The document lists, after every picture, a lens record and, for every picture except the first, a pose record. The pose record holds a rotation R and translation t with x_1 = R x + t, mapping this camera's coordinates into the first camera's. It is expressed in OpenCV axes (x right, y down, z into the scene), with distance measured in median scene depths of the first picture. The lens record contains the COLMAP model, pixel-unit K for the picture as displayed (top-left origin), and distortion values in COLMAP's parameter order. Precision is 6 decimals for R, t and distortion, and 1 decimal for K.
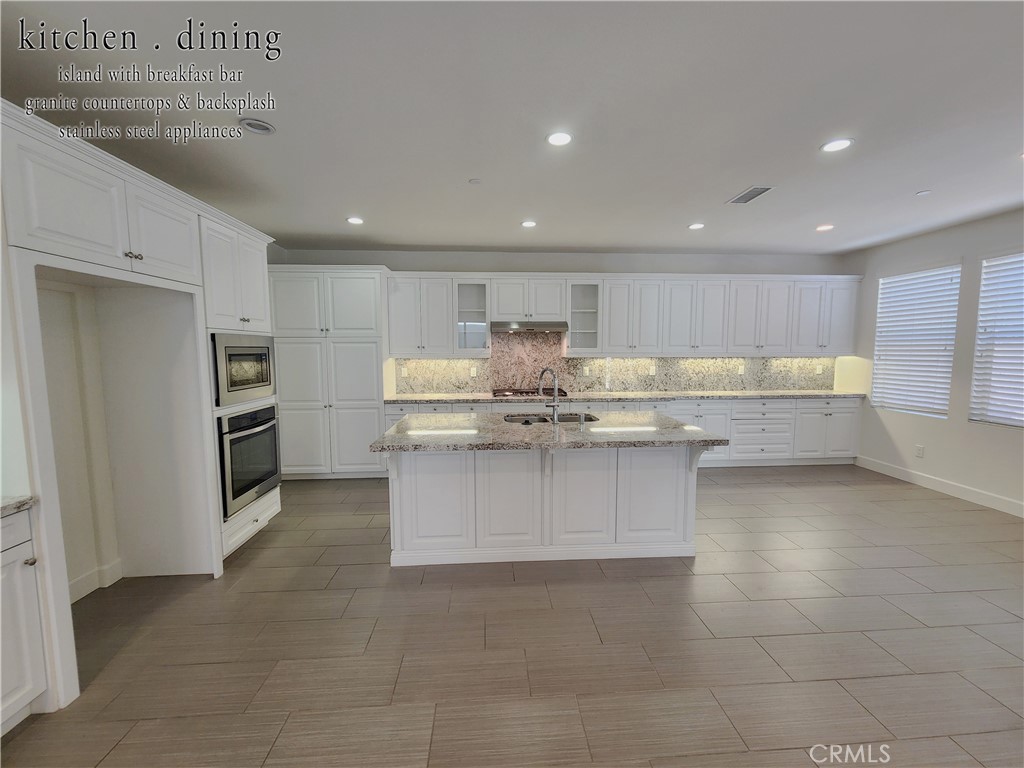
lens RADIAL K [[418.0, 0, 512.9], [0, 418.0, 385.7], [0, 0, 1]] dist [0.003604, -0.002688]
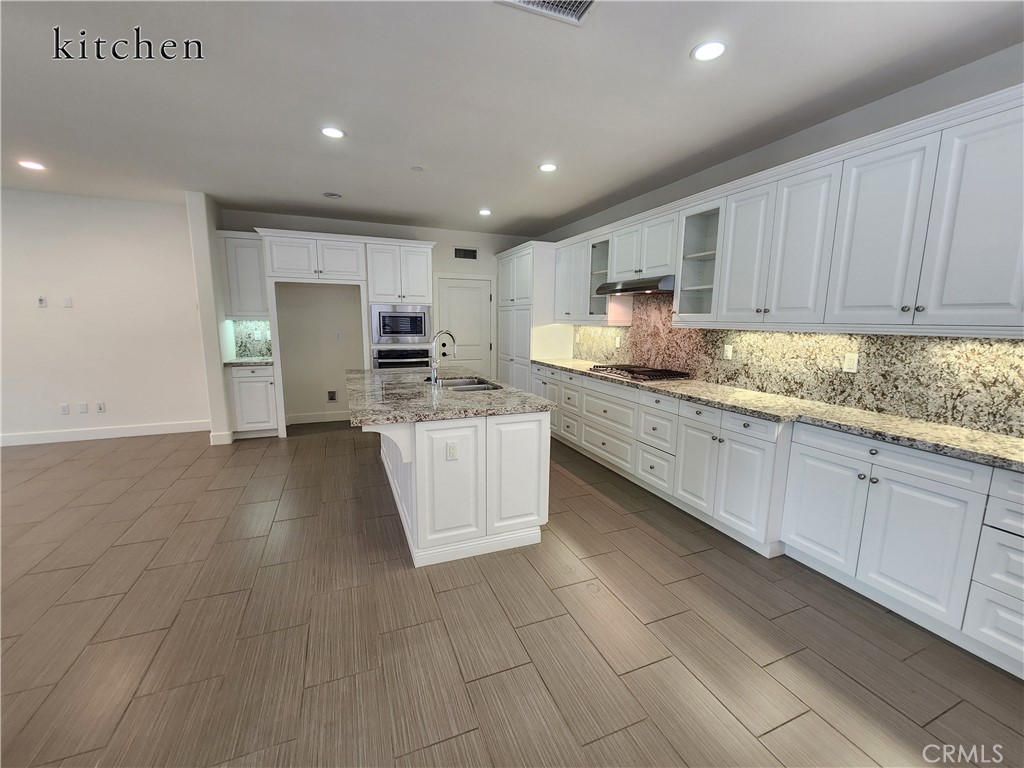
lens RADIAL K [[418.0, 0, 512.9], [0, 418.0, 385.7], [0, 0, 1]] dist [0.003604, -0.002688]
pose [[0.320506, 0.155807, -0.934345, 0.681725], [-0.095567, 0.986666, 0.131750, -0.037582], [0.942413, 0.047066, 0.331123, 0.507978]]
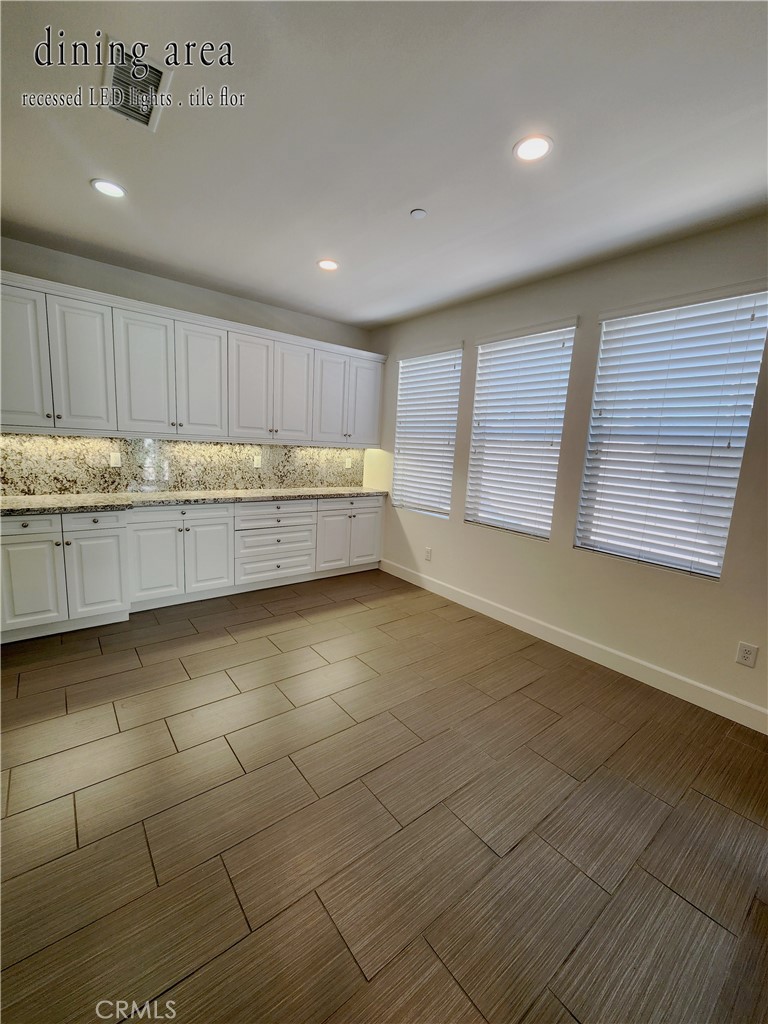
lens RADIAL K [[418.0, 0, 384.0], [0, 418.0, 512.0], [0, 0, 1]] dist [0.003604, -0.002688]
pose [[0.823105, -0.046173, 0.566009, 0.319009], [-0.003480, 0.996260, 0.086332, -0.013929], [-0.567878, -0.073030, 0.819866, 0.259531]]
